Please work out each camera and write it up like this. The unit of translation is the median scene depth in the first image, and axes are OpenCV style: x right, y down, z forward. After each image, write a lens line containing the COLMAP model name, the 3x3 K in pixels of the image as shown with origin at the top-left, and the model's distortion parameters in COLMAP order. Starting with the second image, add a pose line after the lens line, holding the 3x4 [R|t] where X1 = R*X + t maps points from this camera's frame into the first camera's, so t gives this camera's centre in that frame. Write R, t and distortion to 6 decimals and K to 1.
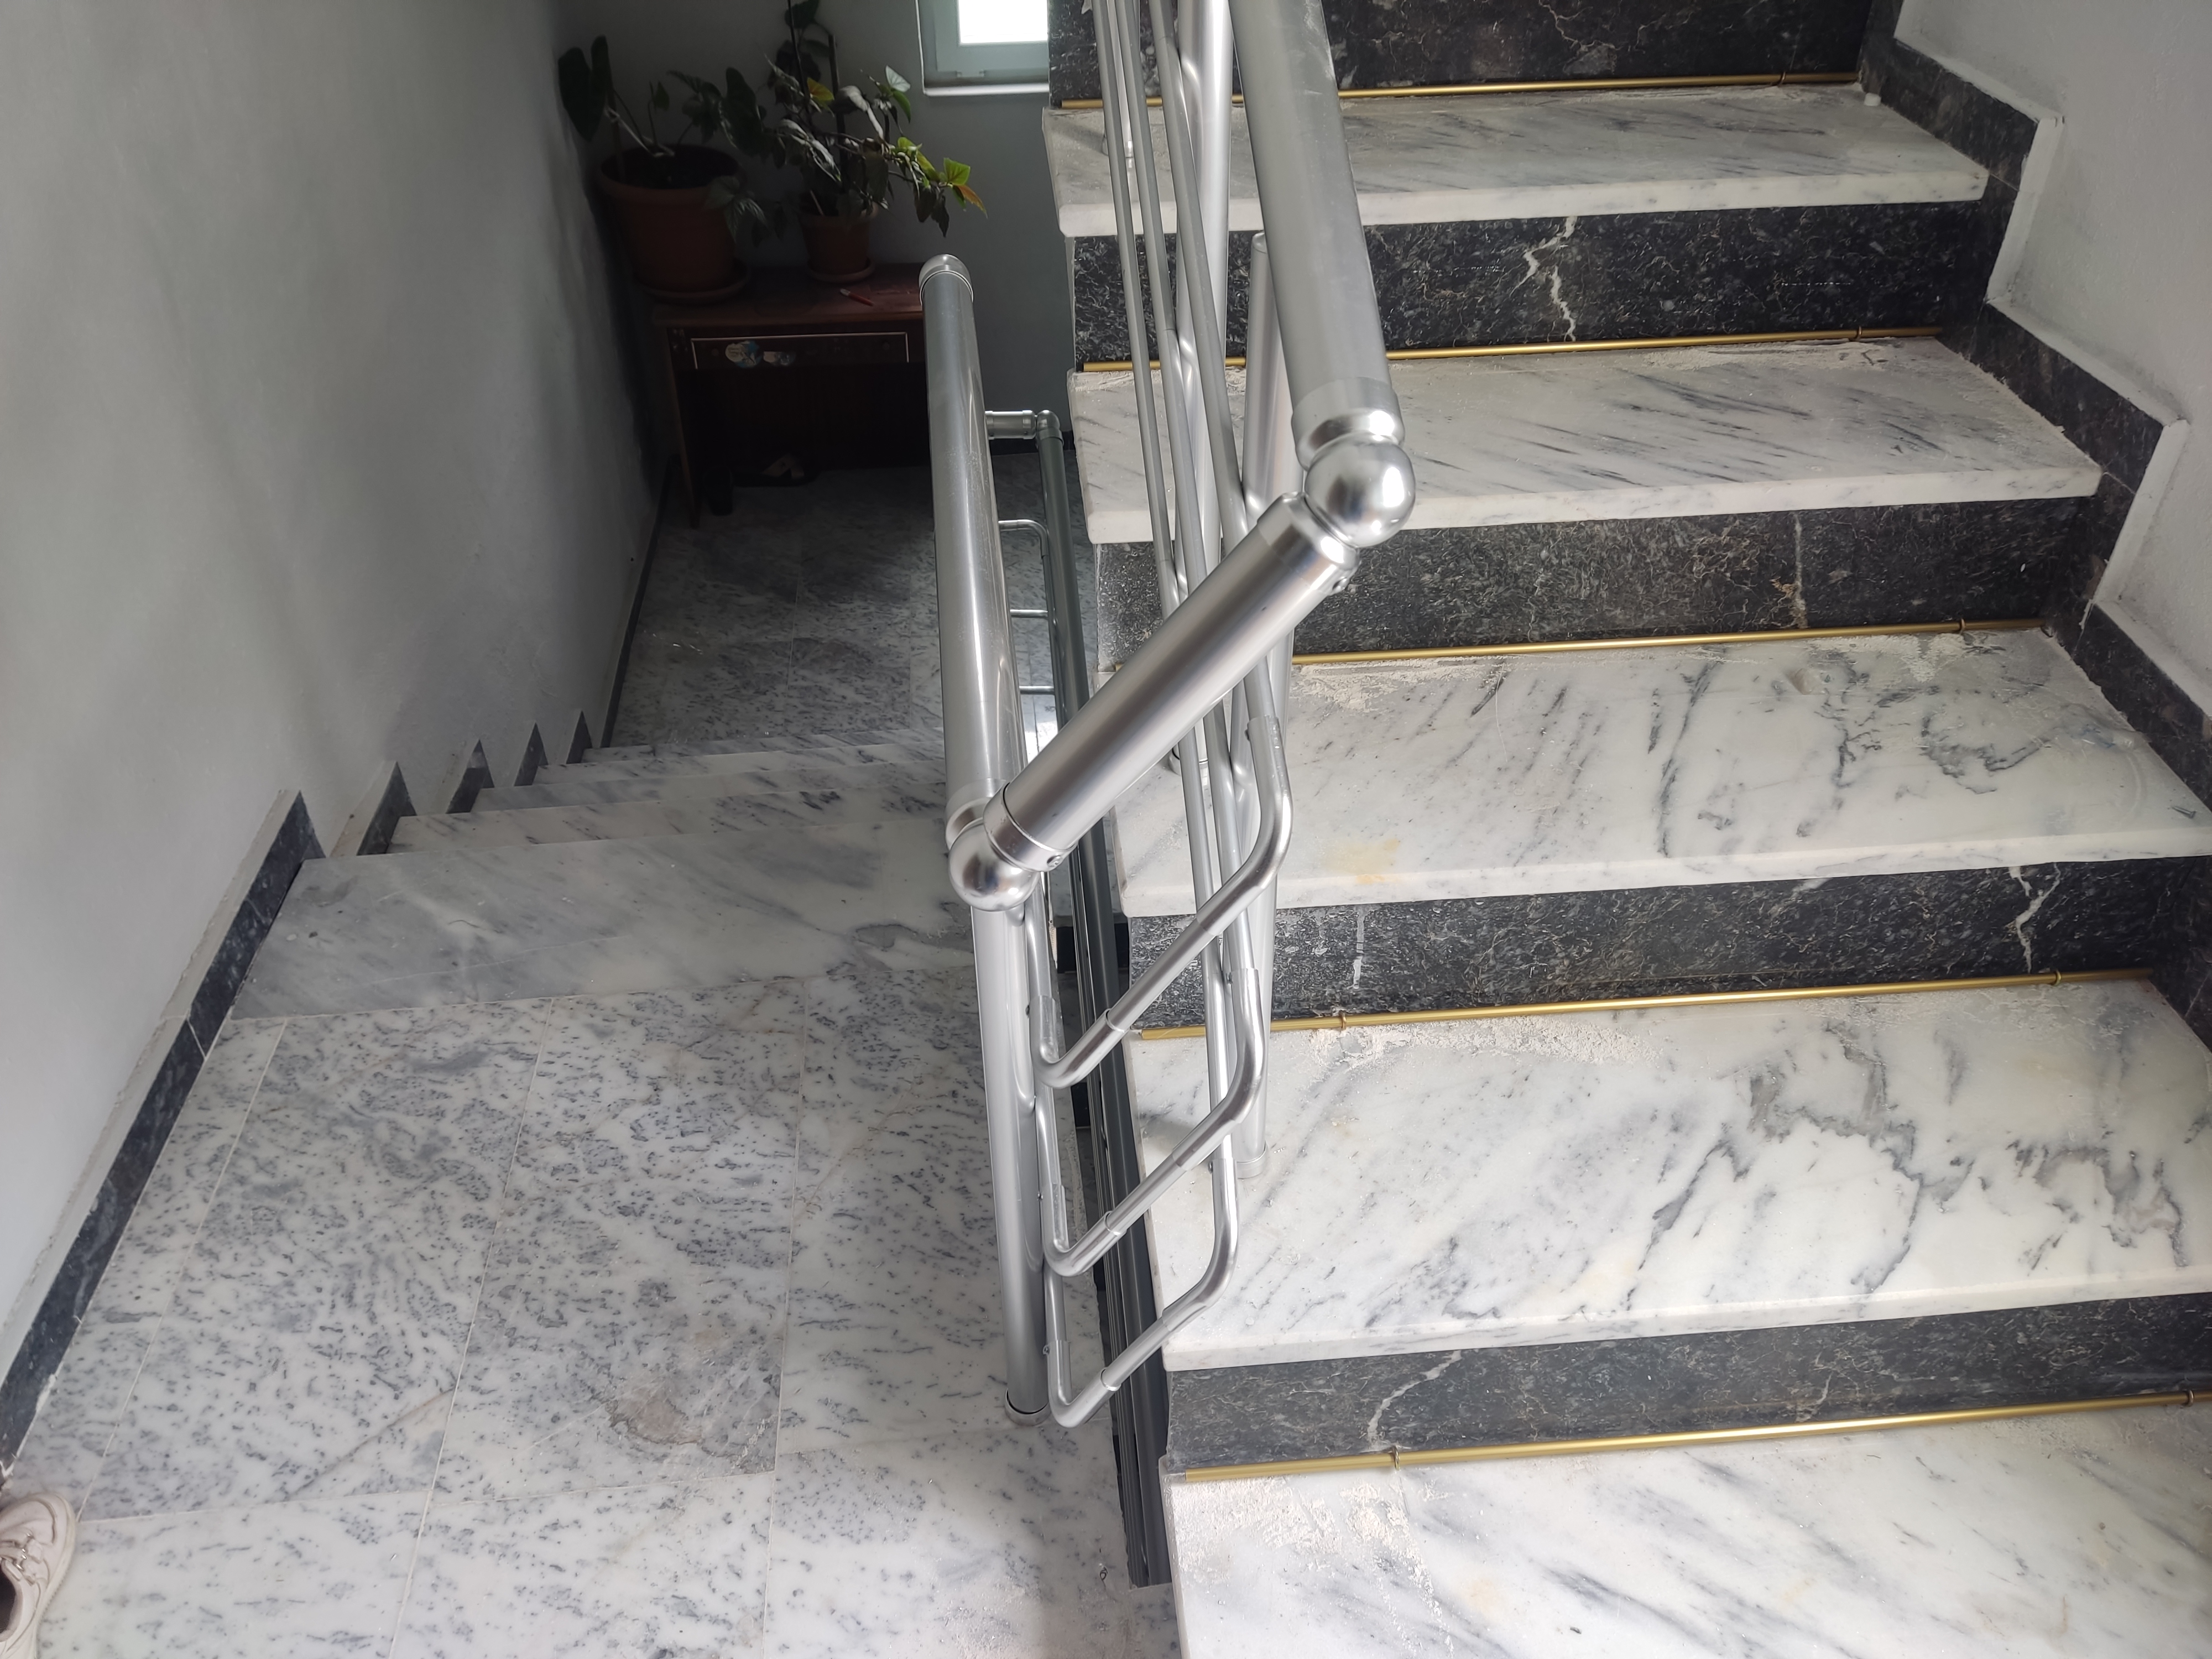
lens RADIAL K [[1623.1, 0, 1094.3], [0, 1623.1, 824.3], [0, 0, 1]] dist [0.113870, -0.166251]
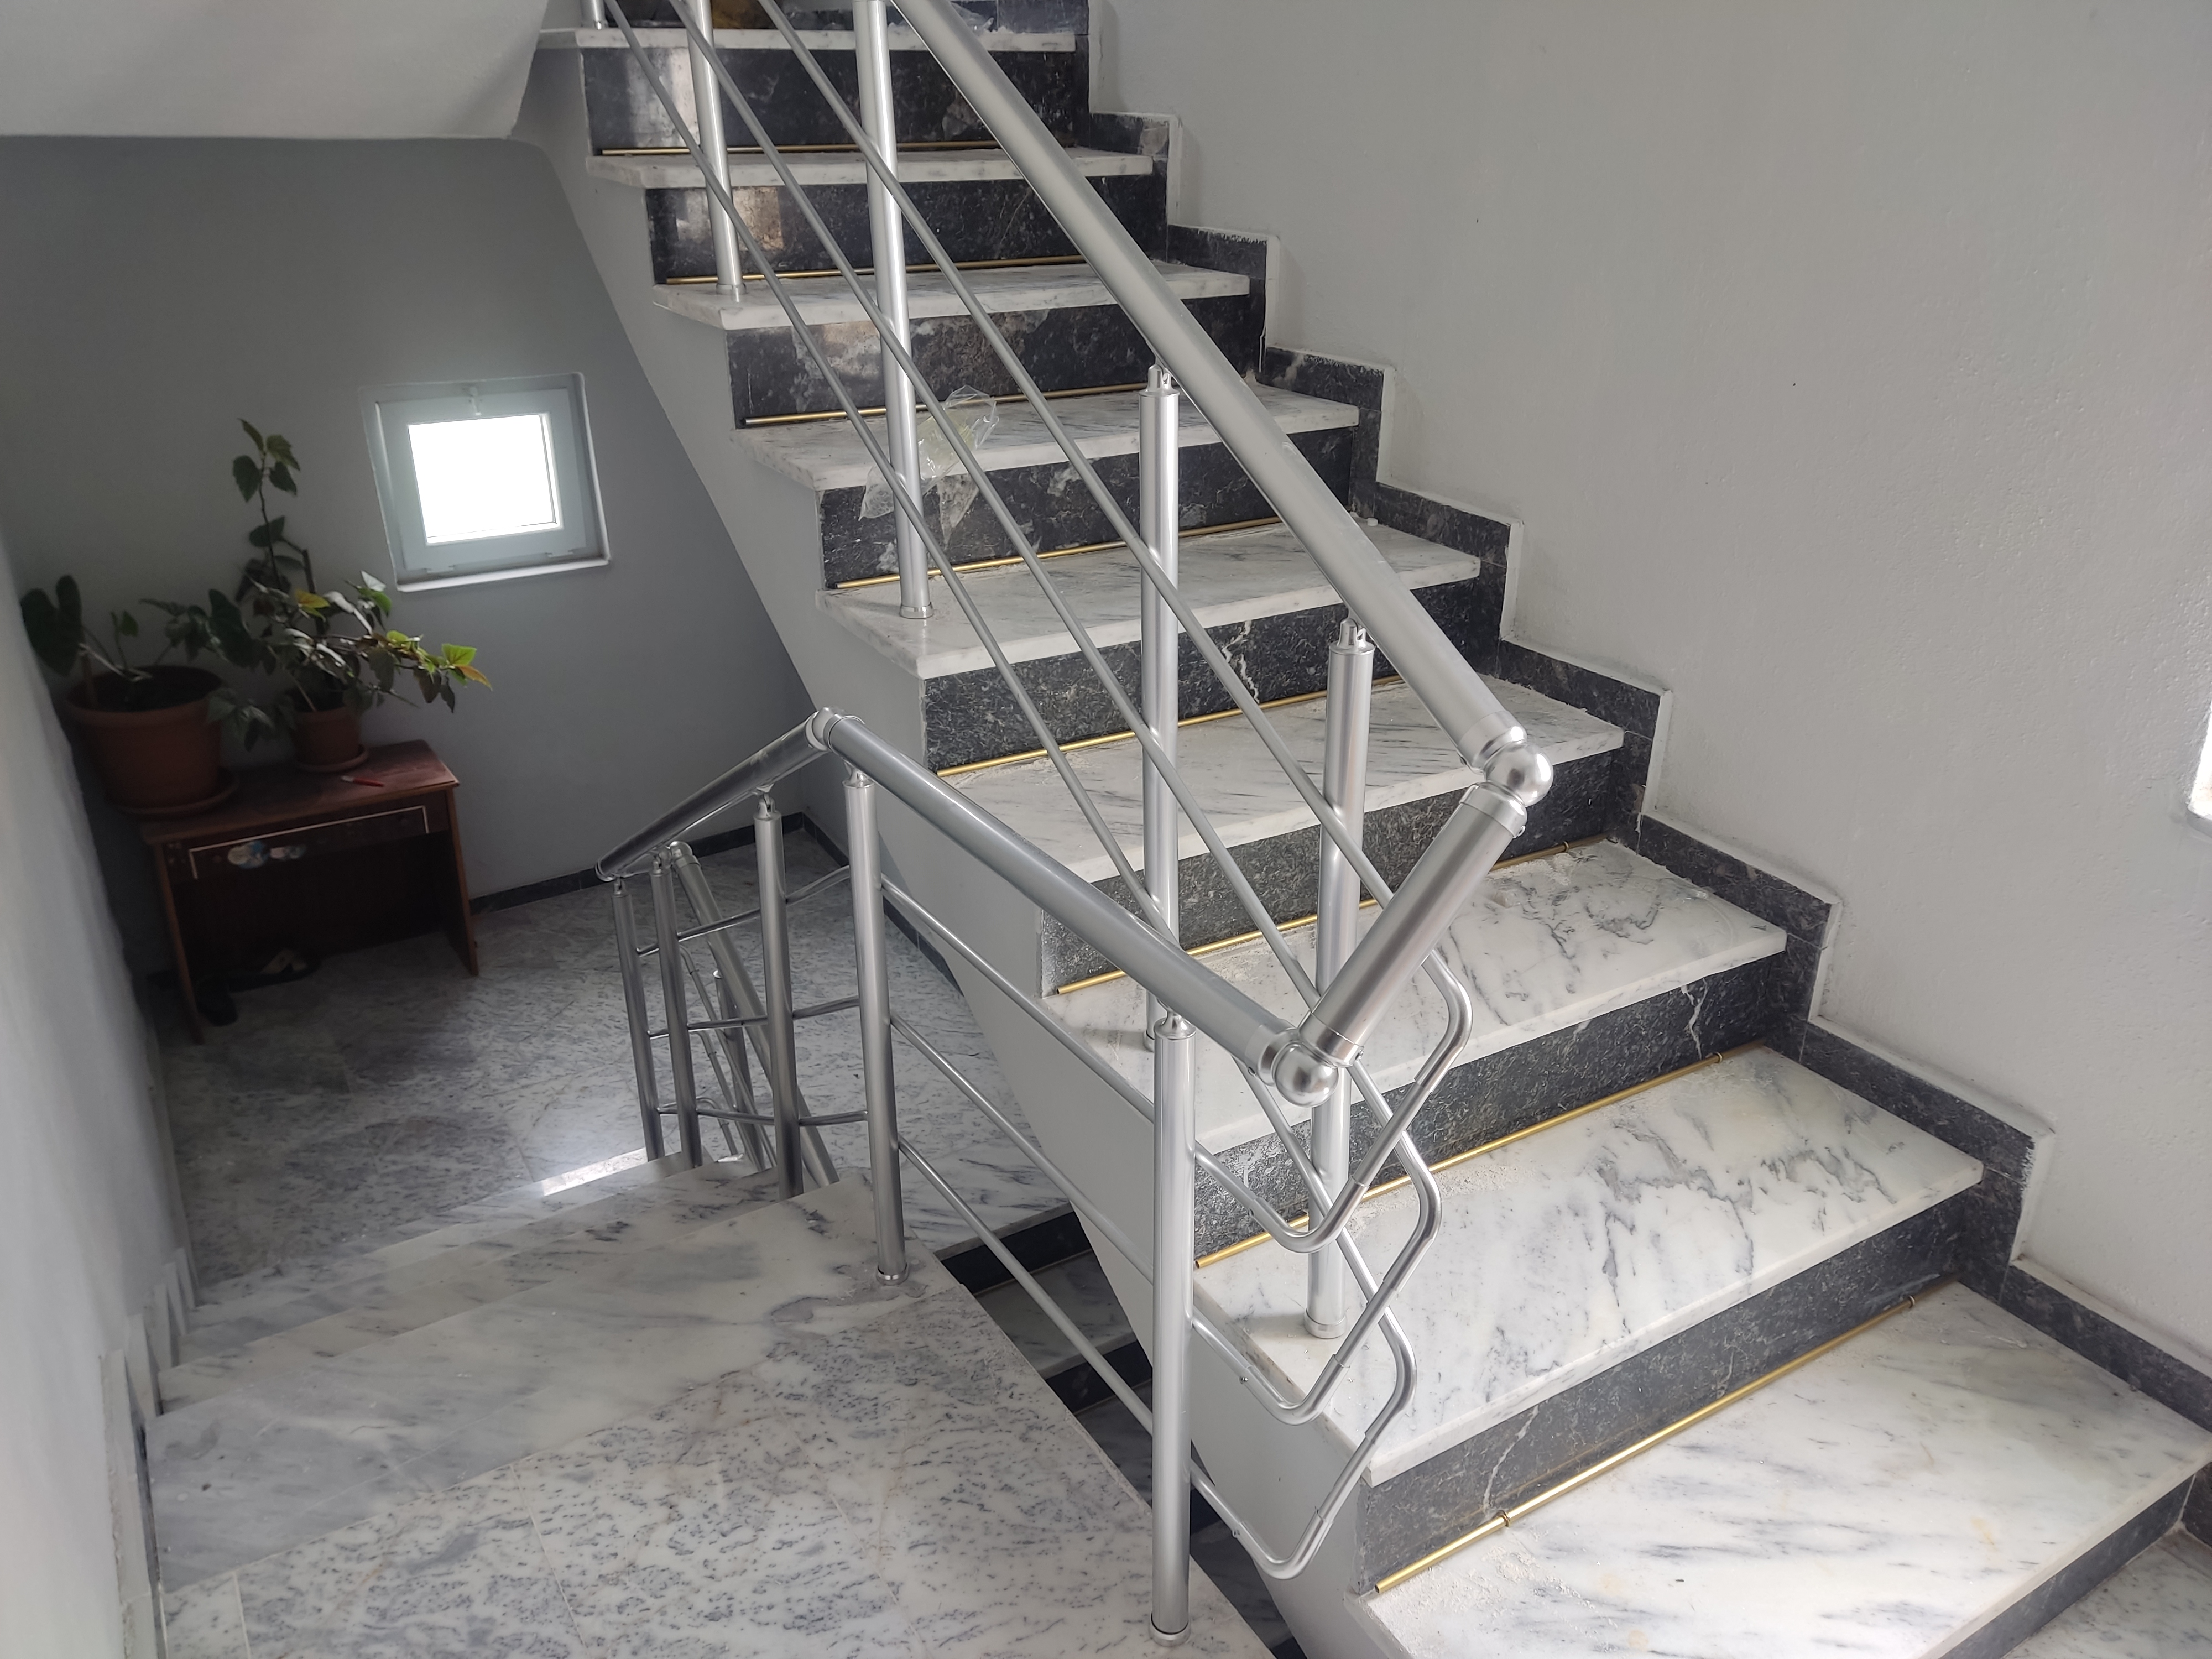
lens RADIAL K [[1623.1, 0, 1094.3], [0, 1623.1, 824.3], [0, 0, 1]] dist [0.113870, -0.166251]
pose [[0.899619, -0.170051, 0.402204, -0.430984], [0.261259, 0.947626, -0.183709, 0.018390], [-0.349899, 0.270348, 0.896930, -0.158269]]
